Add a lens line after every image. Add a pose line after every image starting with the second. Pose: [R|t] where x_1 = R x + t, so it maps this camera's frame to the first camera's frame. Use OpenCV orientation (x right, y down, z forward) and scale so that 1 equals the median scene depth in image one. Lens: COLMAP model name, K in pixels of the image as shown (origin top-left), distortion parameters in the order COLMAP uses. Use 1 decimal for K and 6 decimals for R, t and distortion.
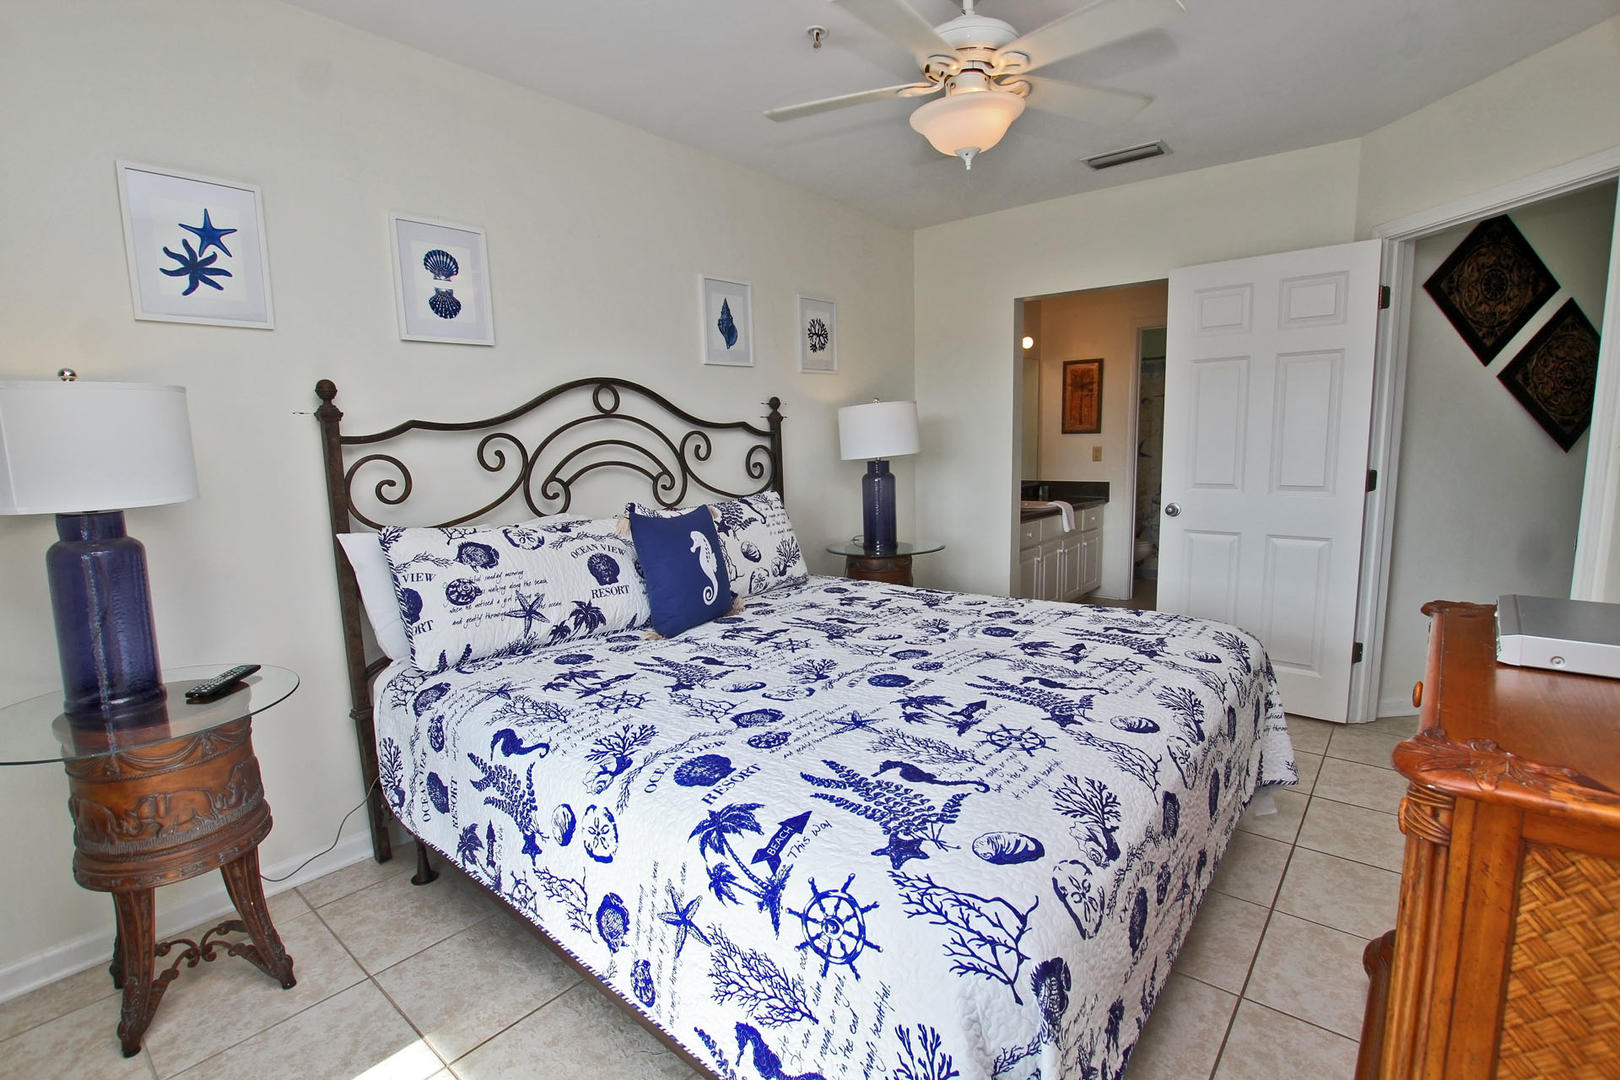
lens RADIAL K [[764.1, 0, 807.6], [0, 764.1, 506.7], [0, 0, 1]] dist [0.036403, -0.000026]
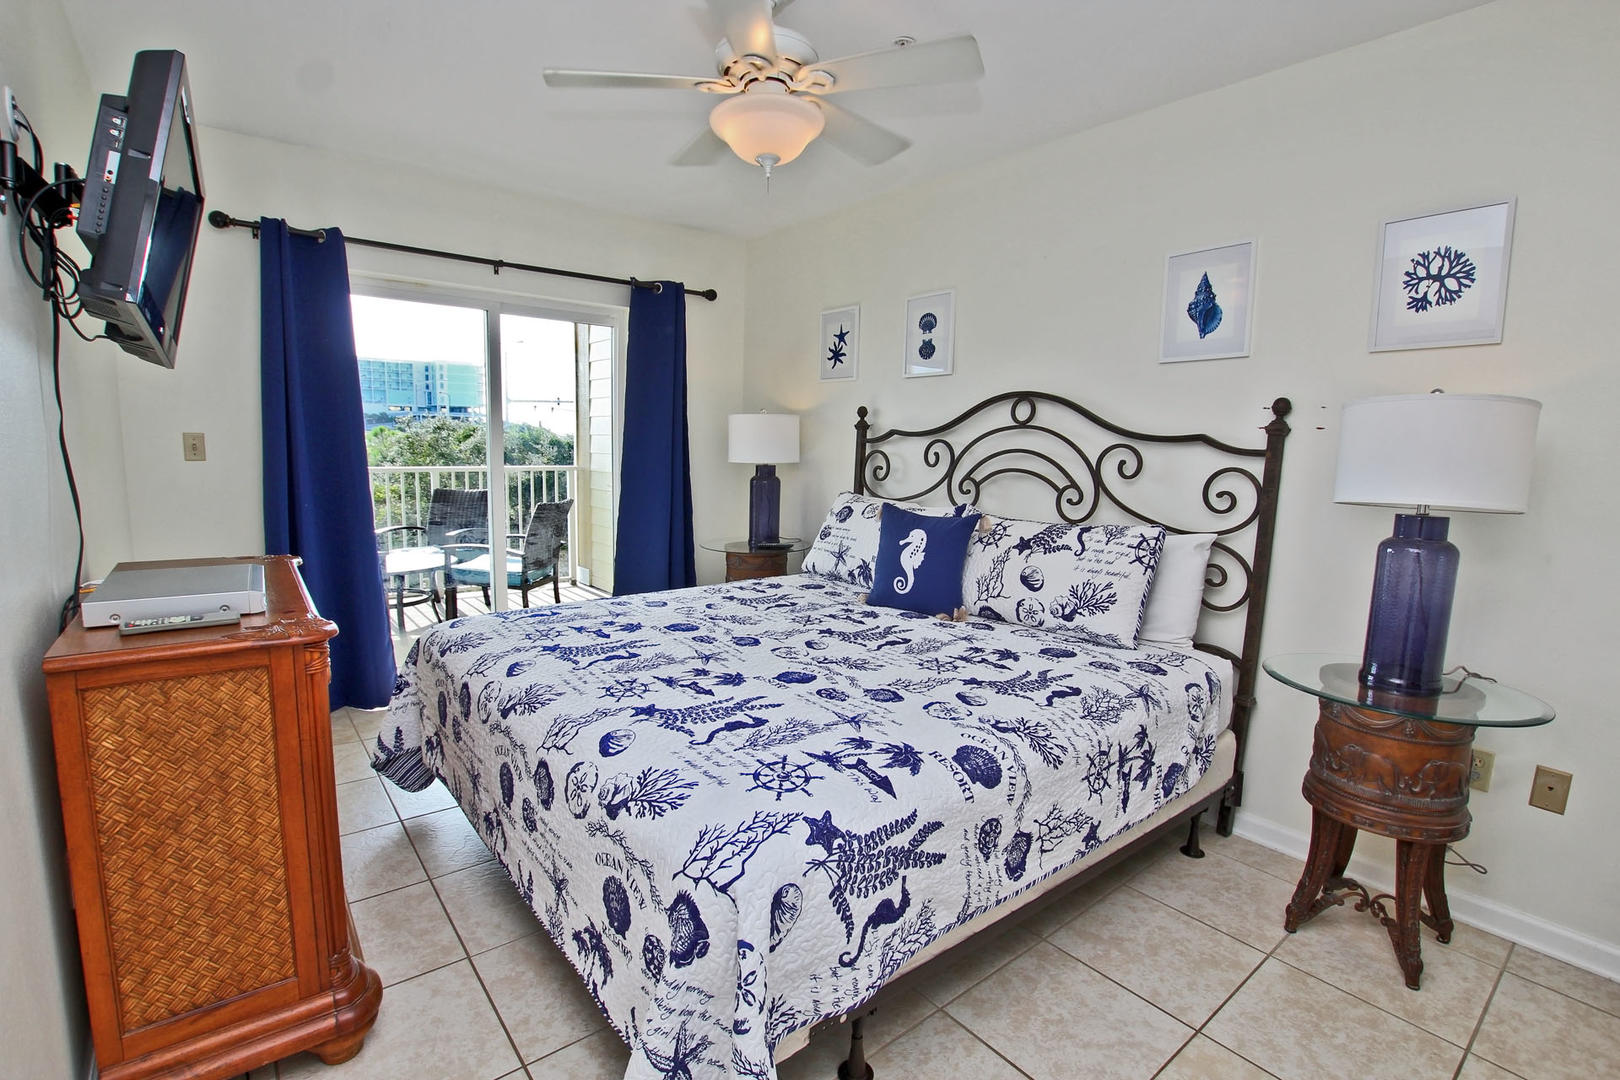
lens RADIAL K [[762.1, 0, 810.0], [0, 762.1, 540.0], [0, 0, 1]] dist [-0.001125, 0.000428]
pose [[-0.171174, 0.151233, -0.973565, 0.900070], [-0.112710, 0.978656, 0.171841, -0.118197], [0.978773, 0.139145, -0.150475, 0.935410]]
